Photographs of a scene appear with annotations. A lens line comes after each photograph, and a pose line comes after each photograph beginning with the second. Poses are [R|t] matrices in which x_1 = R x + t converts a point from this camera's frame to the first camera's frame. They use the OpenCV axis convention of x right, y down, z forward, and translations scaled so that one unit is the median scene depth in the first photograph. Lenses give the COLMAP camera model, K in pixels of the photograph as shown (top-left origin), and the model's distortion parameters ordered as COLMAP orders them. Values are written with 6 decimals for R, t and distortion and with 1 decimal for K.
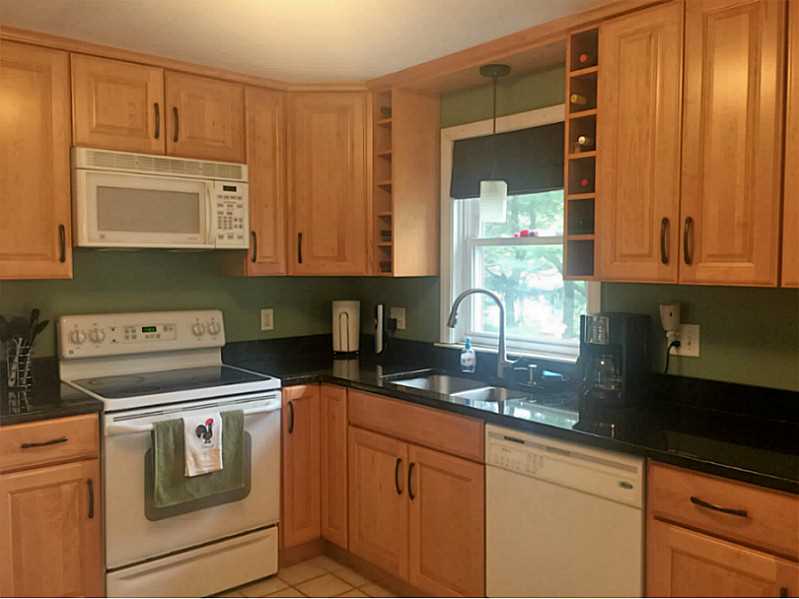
lens RADIAL K [[689.4, 0, 404.5], [0, 689.4, 296.5], [0, 0, 1]] dist [0.055907, -0.072488]
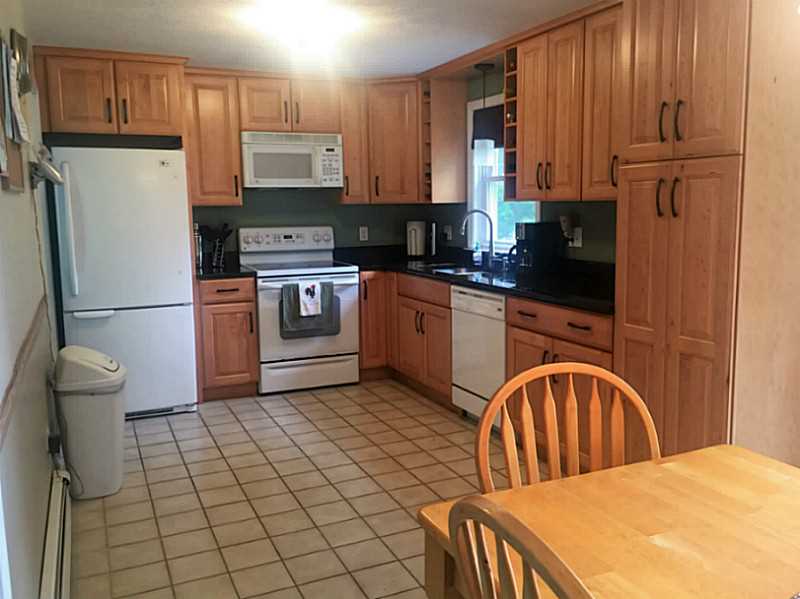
lens RADIAL K [[690.2, 0, 398.3], [0, 690.2, 299.7], [0, 0, 1]] dist [0.055907, -0.072488]
pose [[0.958179, 0.024803, -0.285093, 0.403234], [0.000710, 0.996028, 0.089040, 0.054378], [0.286169, -0.085519, 0.954355, -0.582404]]
